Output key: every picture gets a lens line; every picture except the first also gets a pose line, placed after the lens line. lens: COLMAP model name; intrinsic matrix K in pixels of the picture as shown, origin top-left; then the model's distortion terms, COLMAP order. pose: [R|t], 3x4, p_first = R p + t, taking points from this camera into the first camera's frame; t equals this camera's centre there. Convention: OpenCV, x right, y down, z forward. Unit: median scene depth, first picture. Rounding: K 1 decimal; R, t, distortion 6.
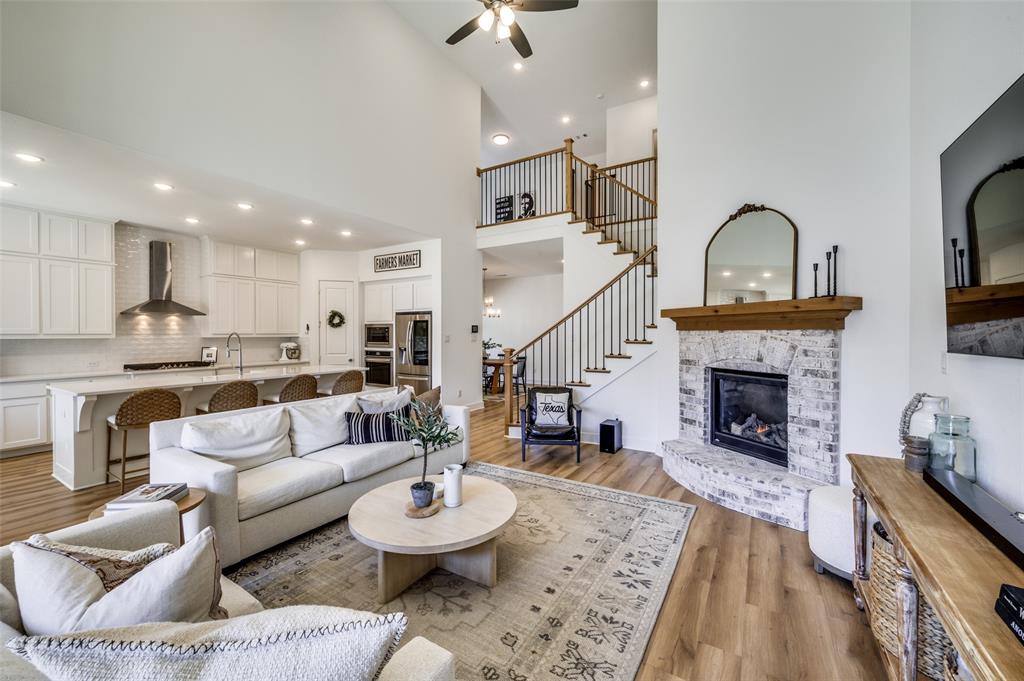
lens RADIAL K [[408.7, 0, 512.0], [0, 408.7, 340.5], [0, 0, 1]] dist [0.000514, 0.000079]
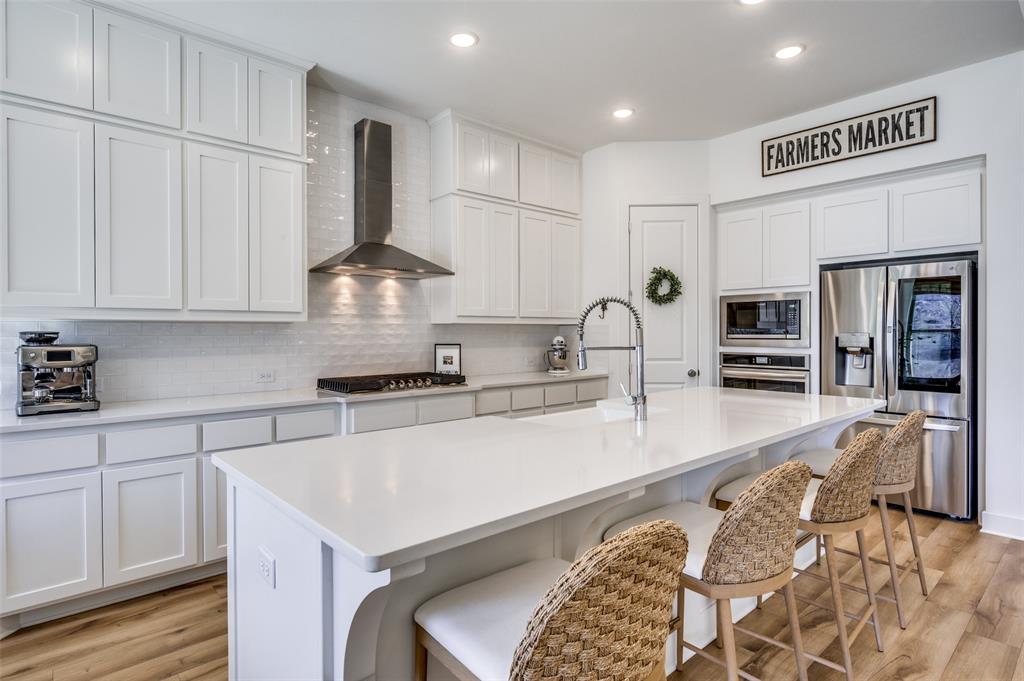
lens RADIAL K [[542.4, 0, 512.0], [0, 542.4, 340.5], [0, 0, 1]] dist [0.001435, 0.000191]
pose [[0.959565, 0.000434, -0.281488, -0.494851], [-0.001268, 0.999995, -0.002781, 0.014724], [0.281485, 0.003026, 0.959561, 0.410506]]
